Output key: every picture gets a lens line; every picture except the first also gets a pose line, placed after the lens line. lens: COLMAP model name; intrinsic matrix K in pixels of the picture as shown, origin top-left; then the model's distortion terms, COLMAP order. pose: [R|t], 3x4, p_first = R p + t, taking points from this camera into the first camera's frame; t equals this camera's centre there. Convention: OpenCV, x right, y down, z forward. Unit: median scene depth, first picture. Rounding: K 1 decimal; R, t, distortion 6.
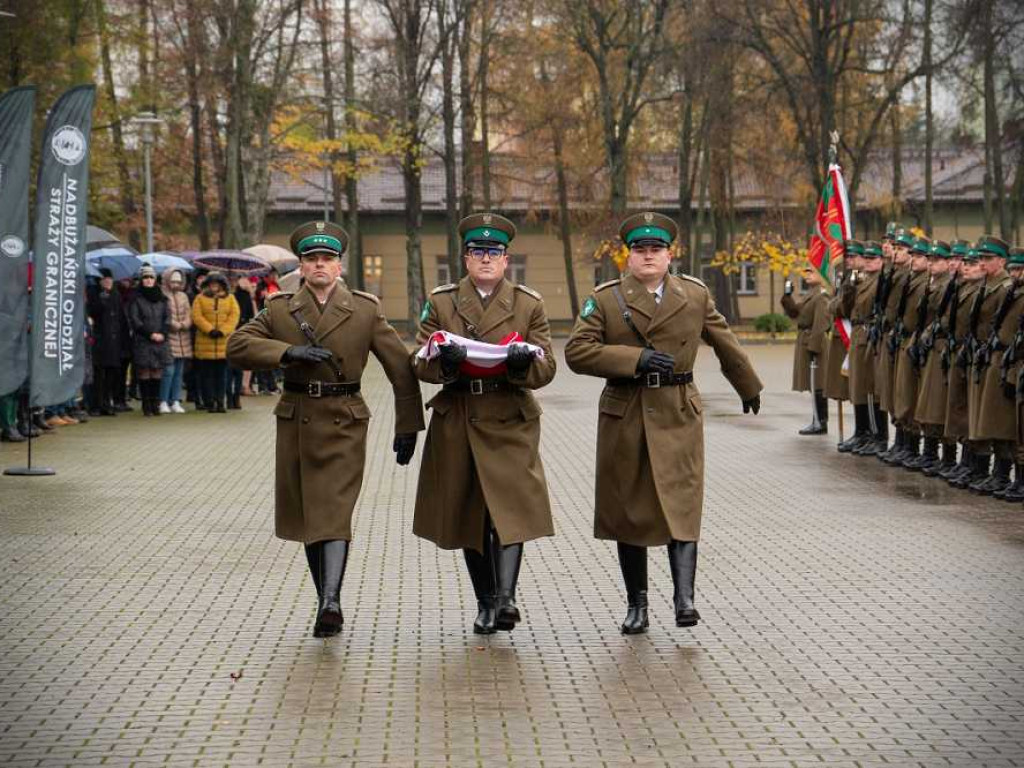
lens RADIAL K [[1443.4, 0, 547.4], [0, 1443.4, 345.0], [0, 0, 1]] dist [0.033256, 0.035212]
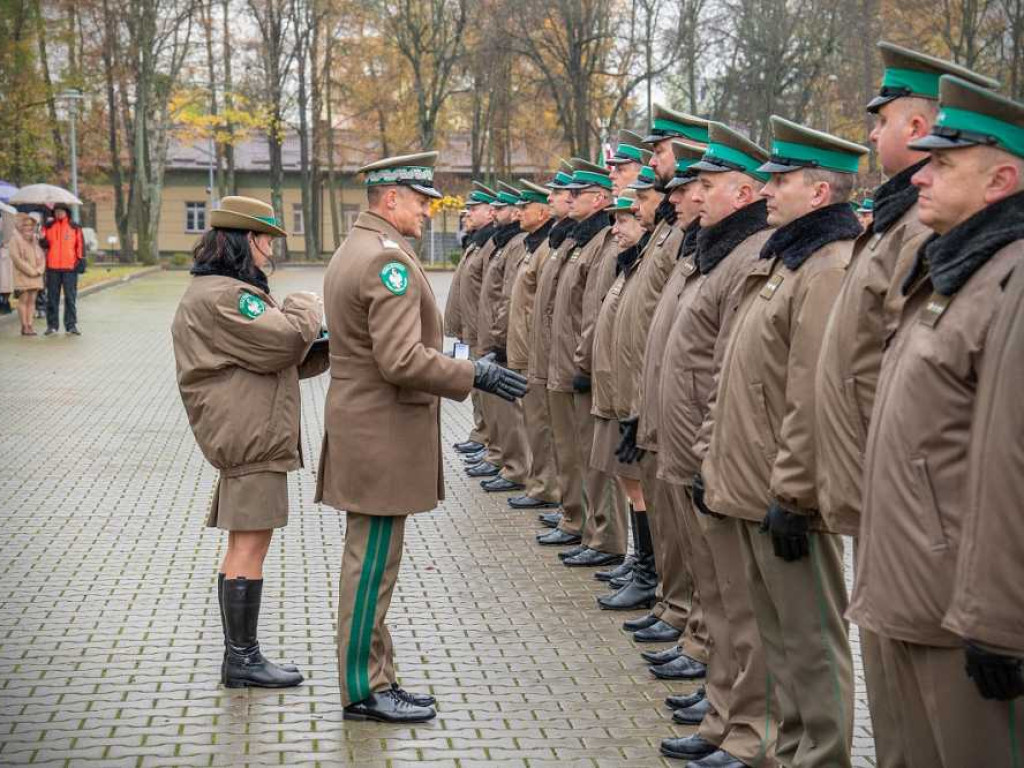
lens RADIAL K [[1229.3, 0, 510.8], [0, 1229.3, 349.9], [0, 0, 1]] dist [0.010862, -0.015134]
pose [[0.996500, 0.005417, 0.083412, 0.031263], [-0.010119, 0.998376, 0.056056, 0.008402], [-0.082973, -0.056704, 0.994937, -0.176062]]
